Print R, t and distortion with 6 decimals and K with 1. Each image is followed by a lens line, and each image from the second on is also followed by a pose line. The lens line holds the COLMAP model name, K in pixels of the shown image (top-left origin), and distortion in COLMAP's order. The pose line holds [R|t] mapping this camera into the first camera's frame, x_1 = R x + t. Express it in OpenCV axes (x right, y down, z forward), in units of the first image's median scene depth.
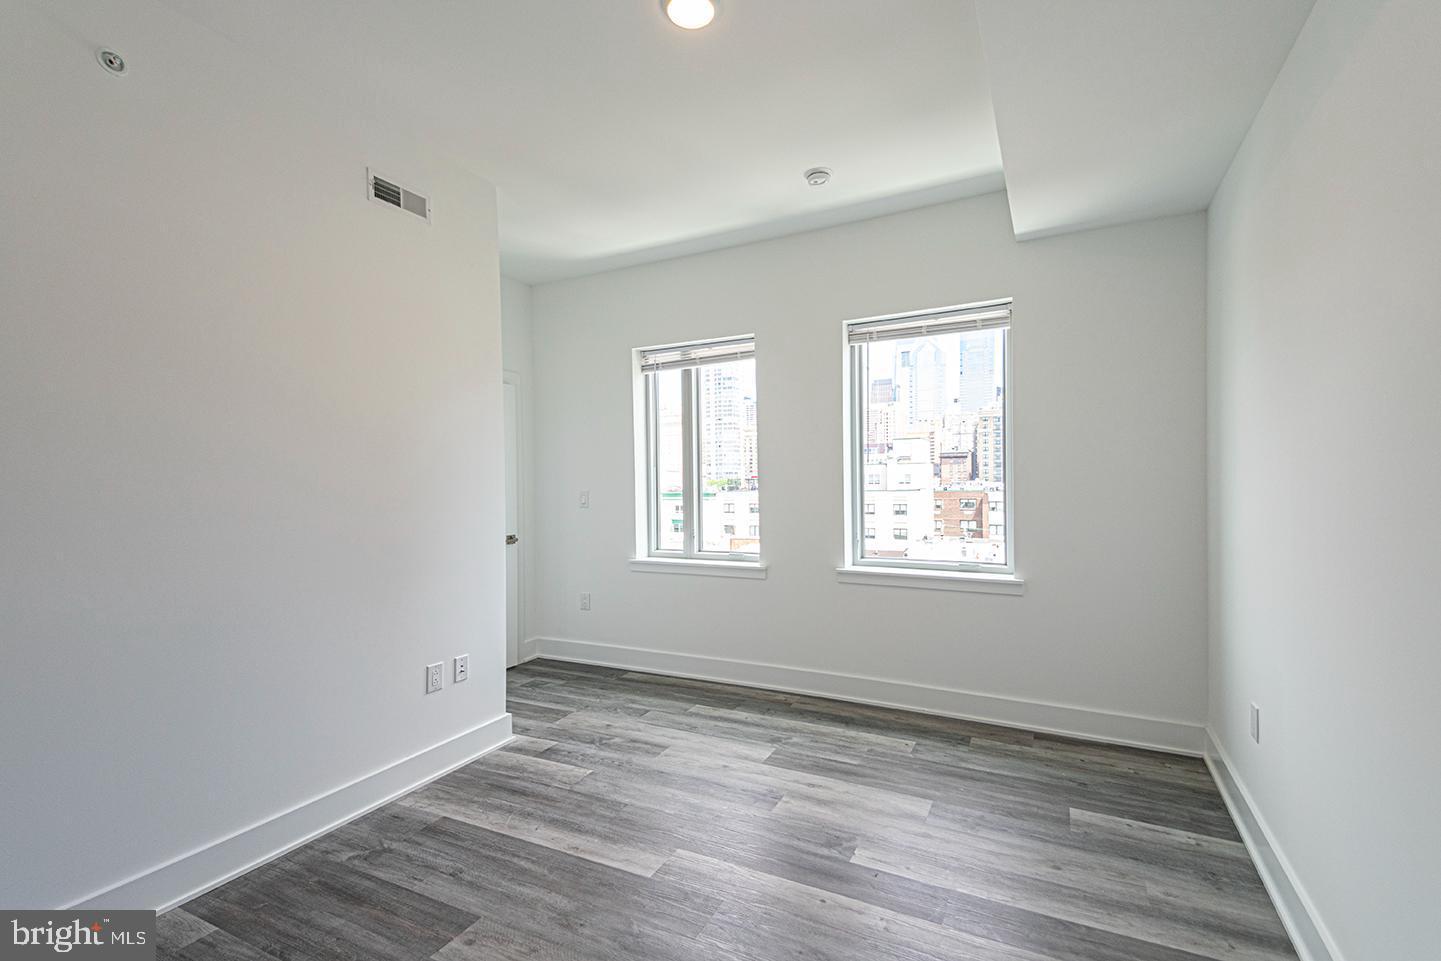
lens RADIAL K [[634.0, 0, 715.2], [0, 634.0, 475.1], [0, 0, 1]] dist [0.069295, -0.035885]
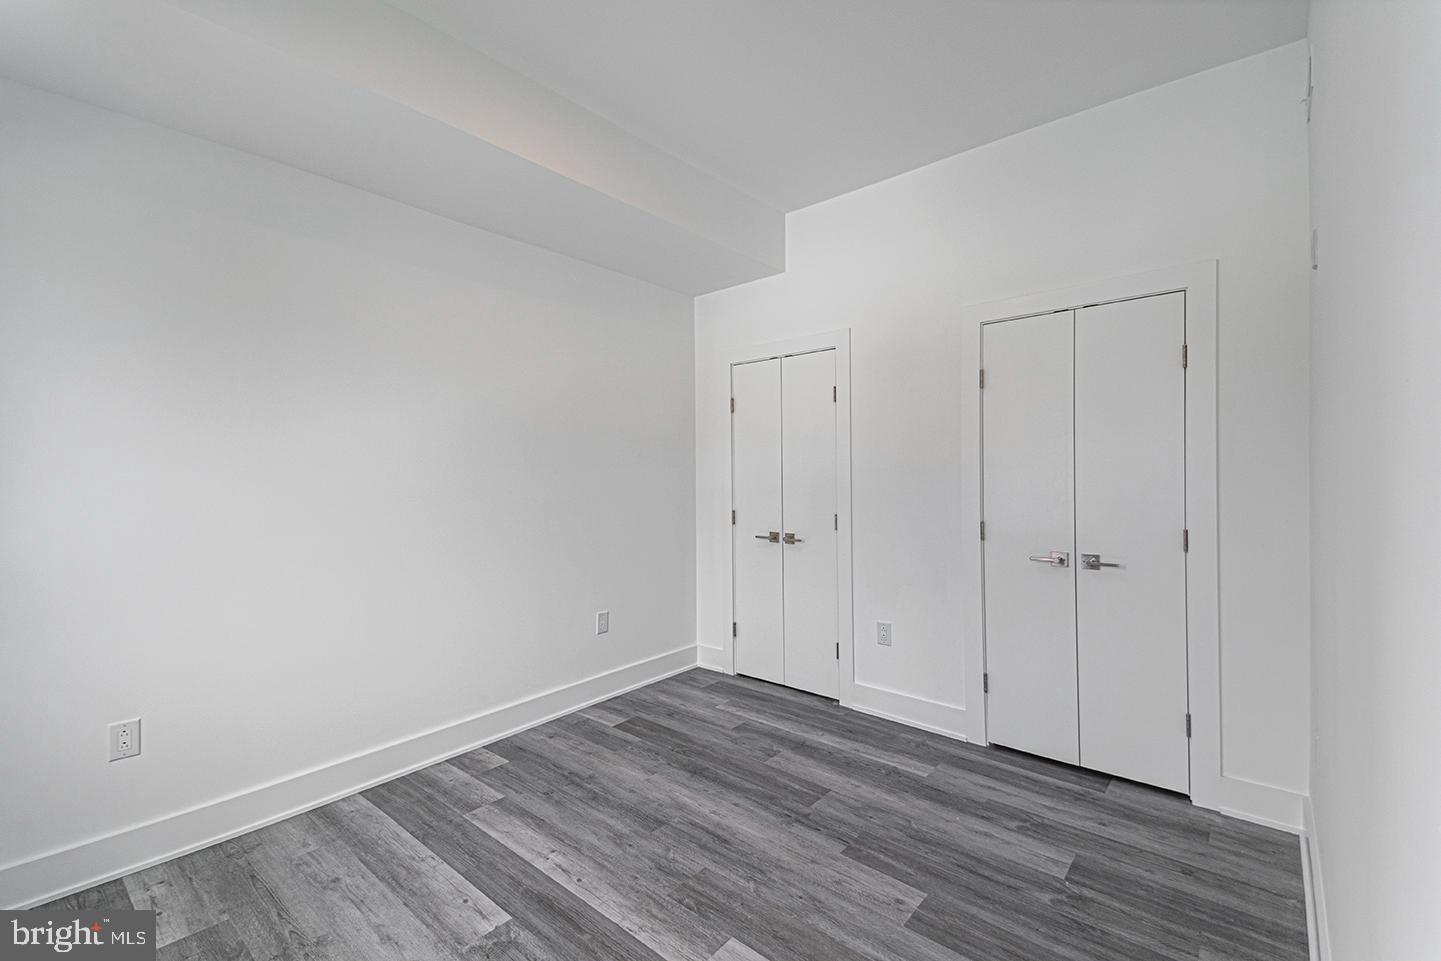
lens RADIAL K [[634.0, 0, 715.2], [0, 634.0, 475.1], [0, 0, 1]] dist [0.069295, -0.035885]
pose [[-0.970564, 0.023106, 0.239734, -0.322445], [0.022676, 0.999733, -0.004552, -0.009070], [-0.239775, 0.001018, -0.970828, 1.959299]]
